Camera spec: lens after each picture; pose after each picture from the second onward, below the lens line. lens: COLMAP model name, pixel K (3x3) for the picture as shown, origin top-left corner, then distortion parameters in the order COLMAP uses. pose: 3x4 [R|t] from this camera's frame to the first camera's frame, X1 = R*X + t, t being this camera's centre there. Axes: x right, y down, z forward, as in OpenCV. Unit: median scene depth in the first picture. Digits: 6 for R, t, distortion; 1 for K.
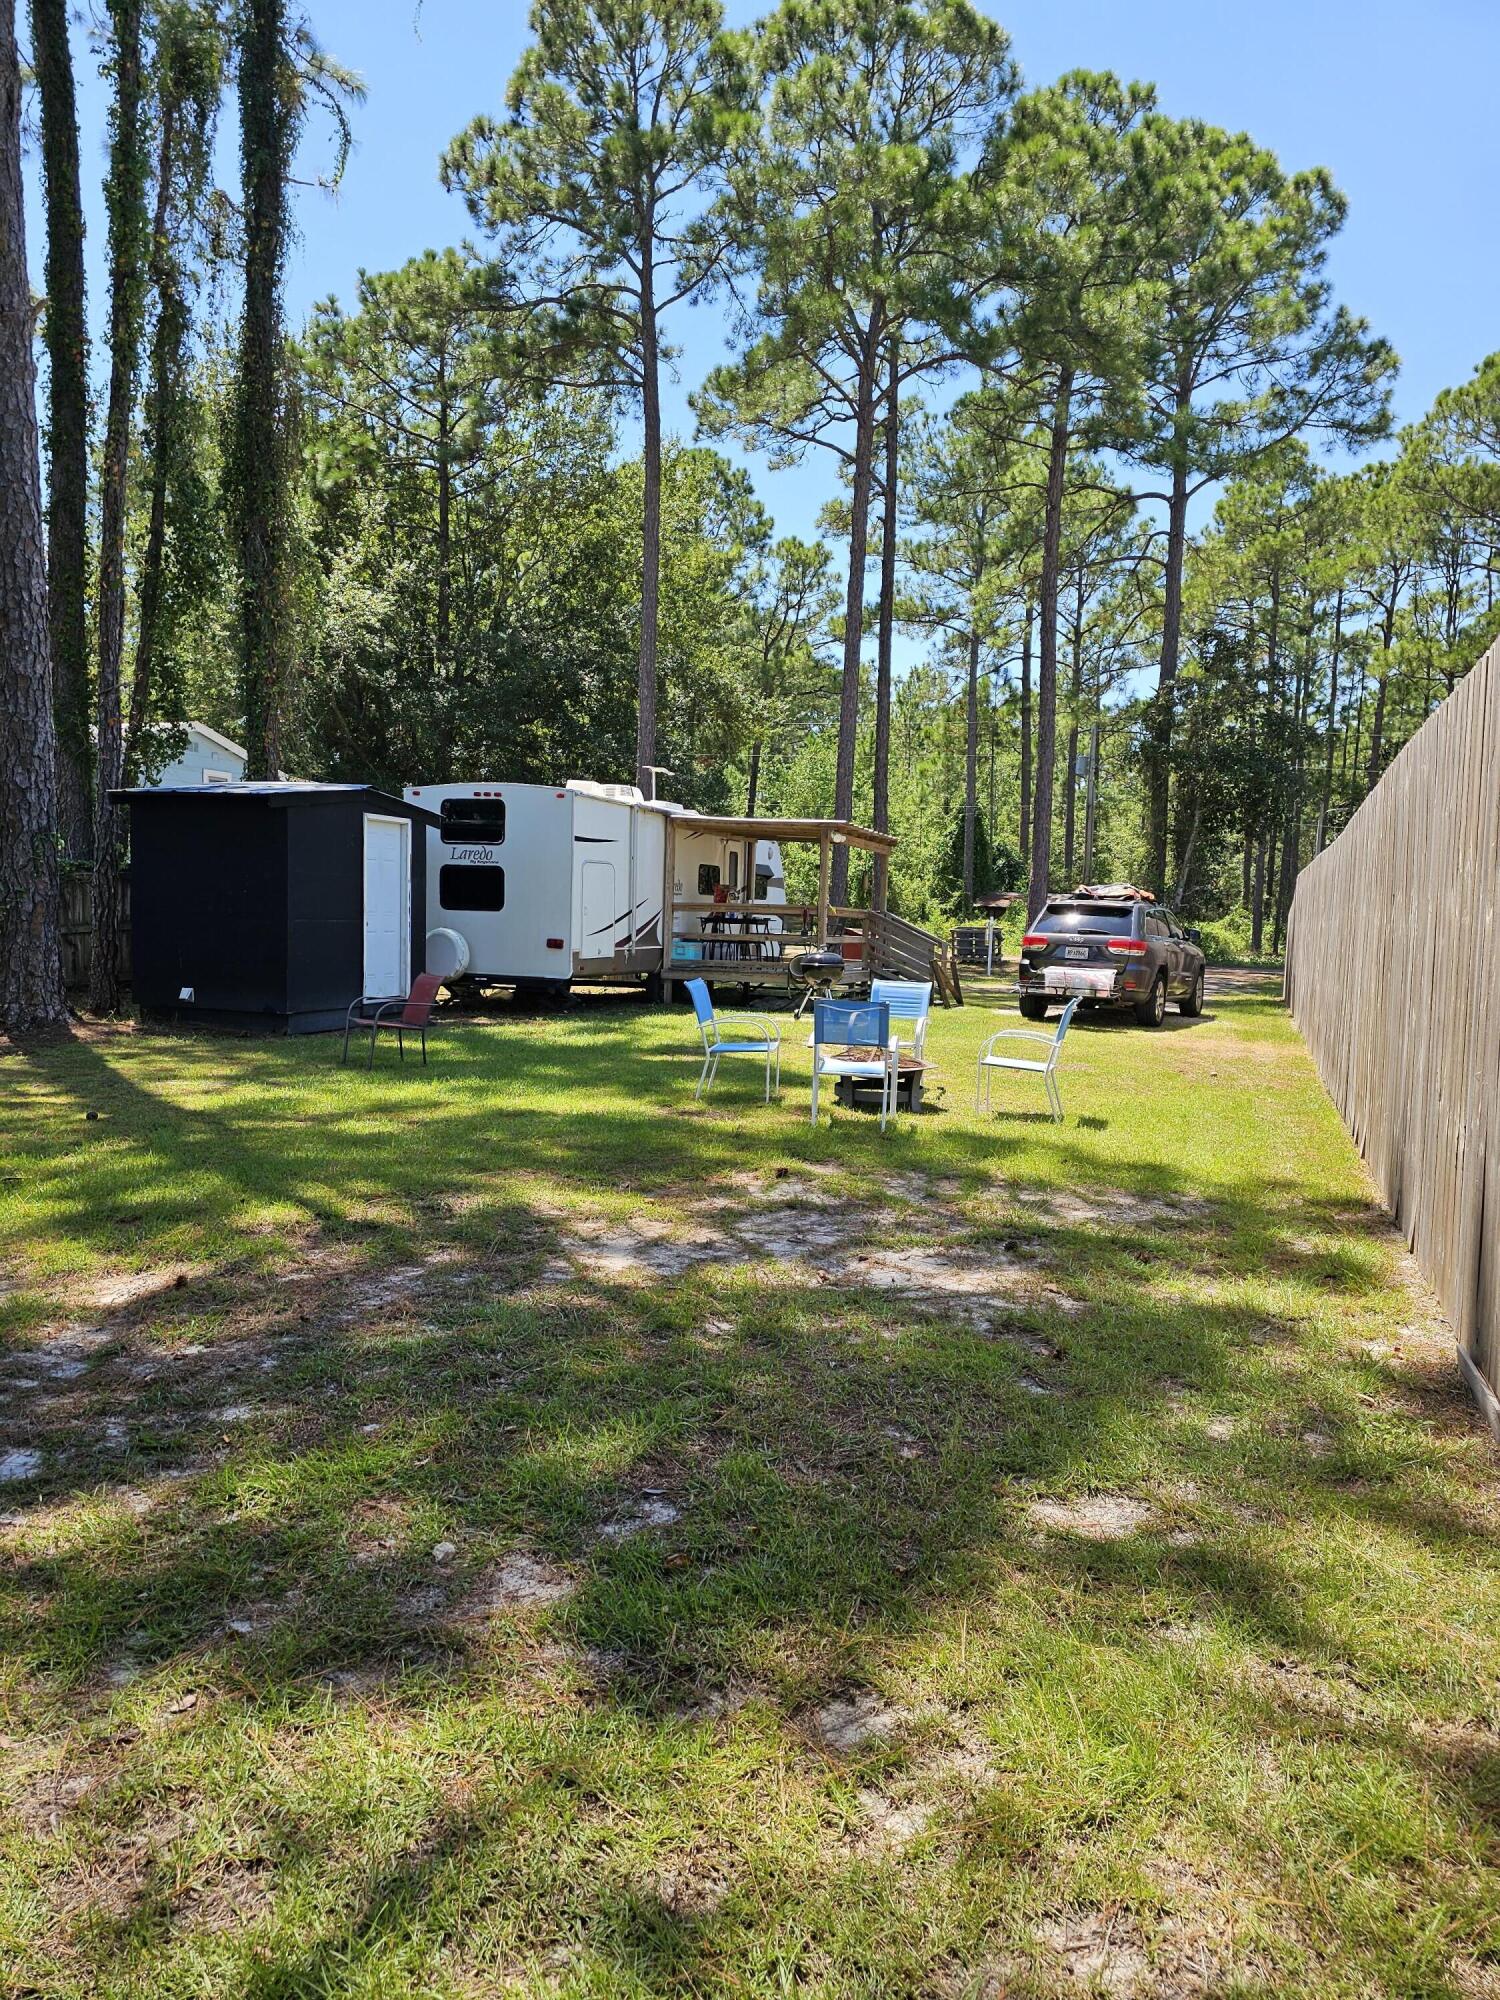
lens RADIAL K [[1263.9, 0, 750.0], [0, 1263.9, 1000.0], [0, 0, 1]] dist [0.034534, -0.000422]
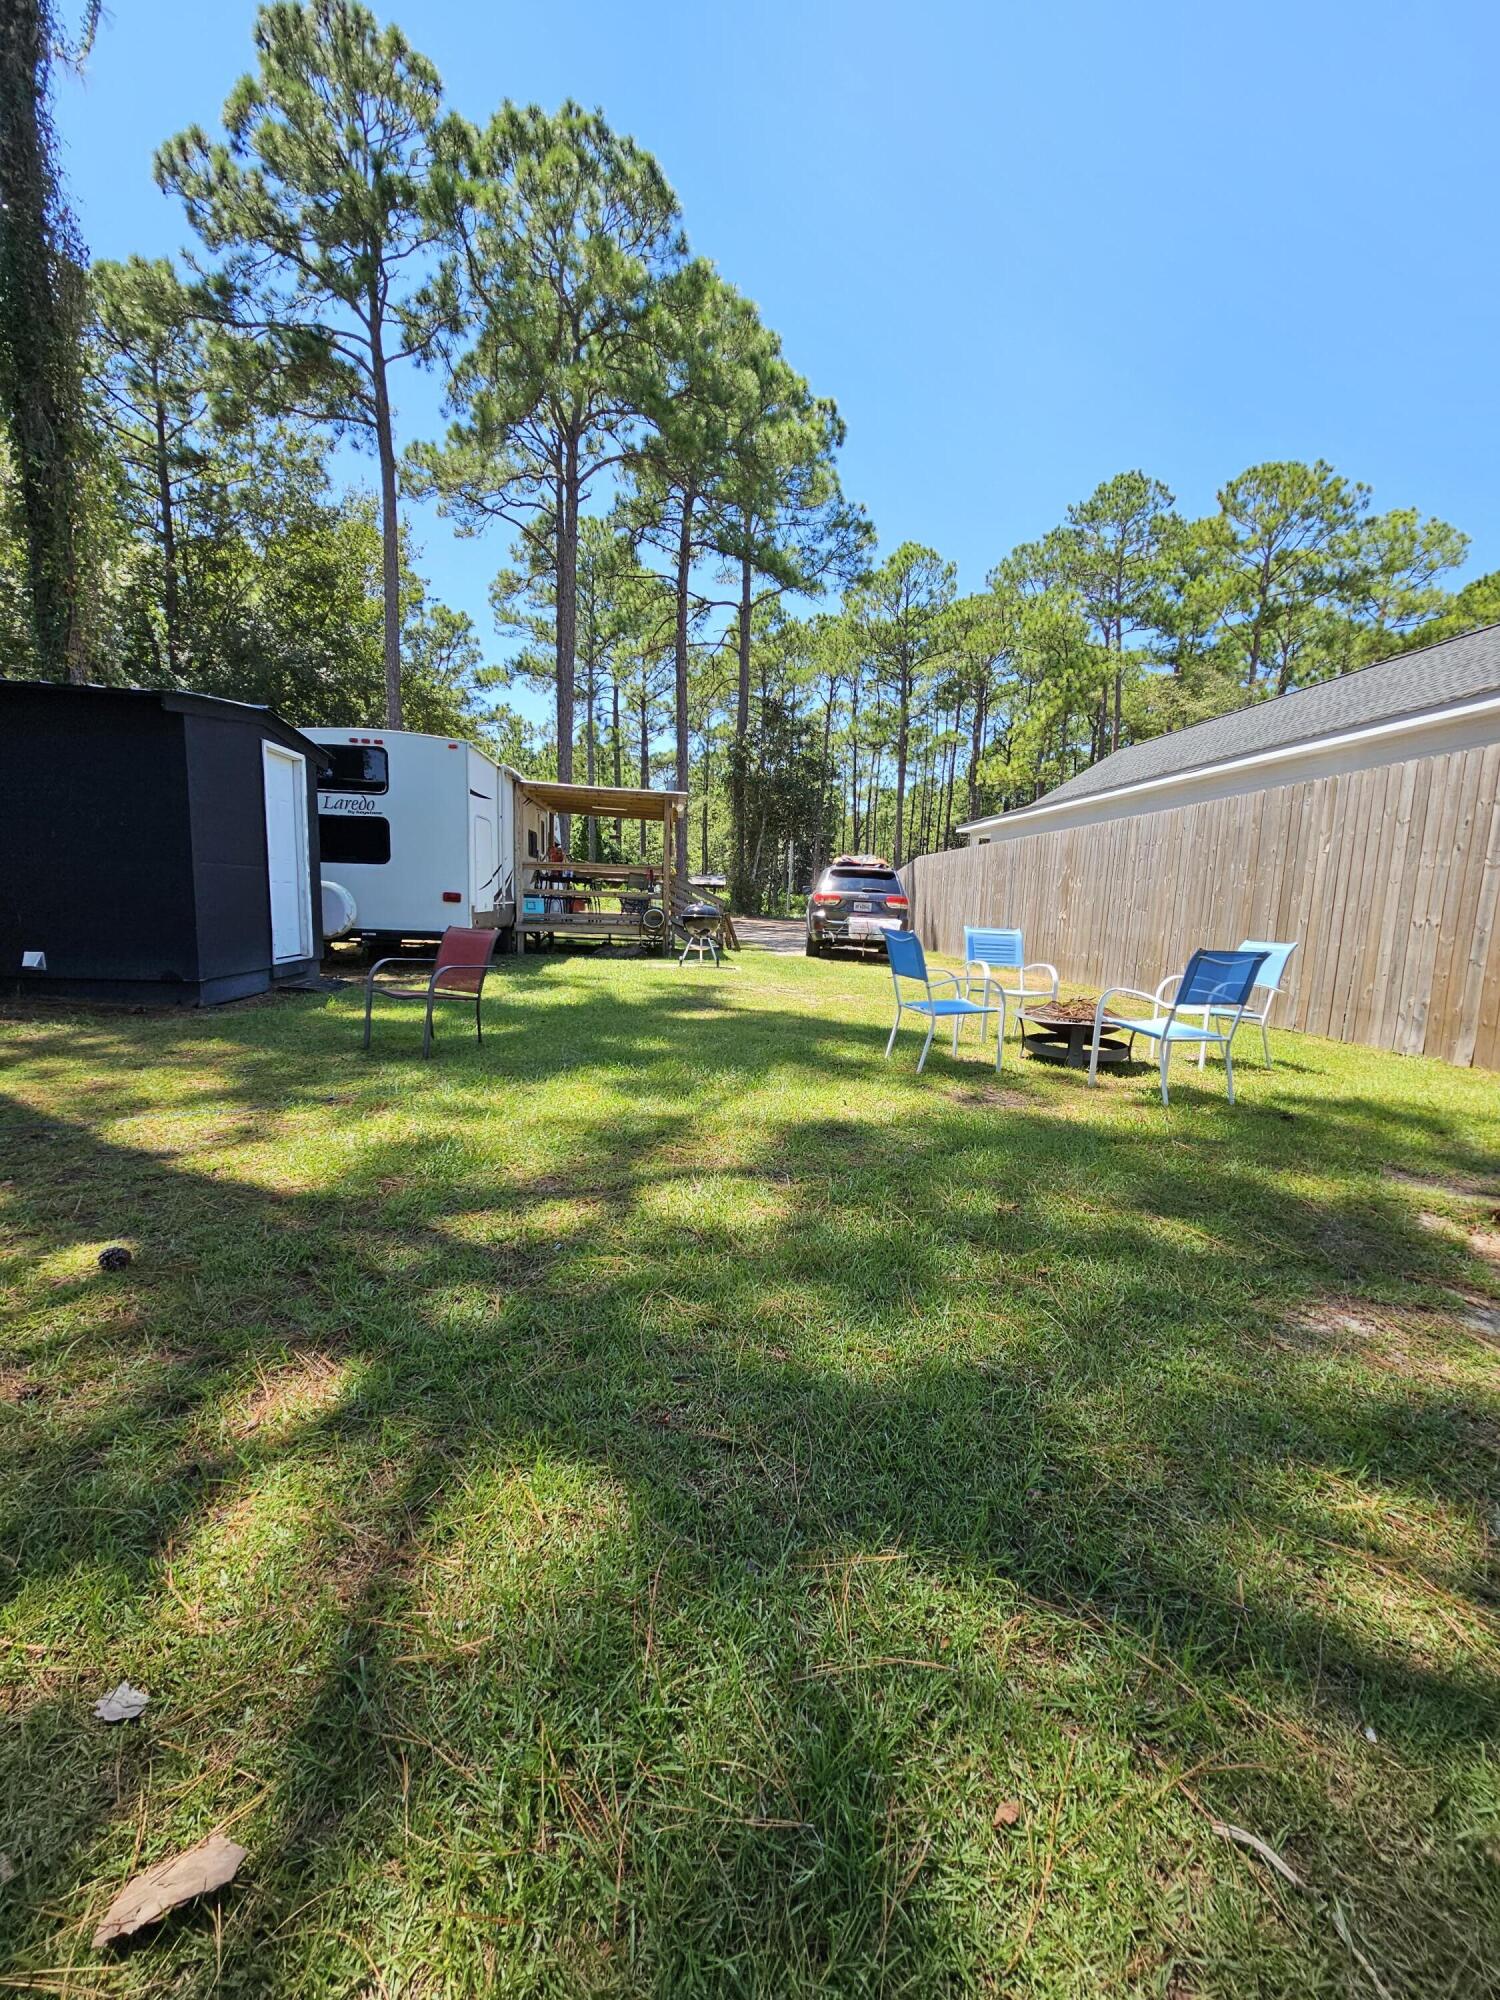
lens RADIAL K [[801.1, 0, 750.0], [0, 801.1, 1000.0], [0, 0, 1]] dist [0.008323, -0.000643]
pose [[0.915751, -0.048334, 0.398828, -0.091805], [0.018742, 0.996795, 0.077769, -0.004002], [-0.401308, -0.063742, 0.913722, 0.148817]]
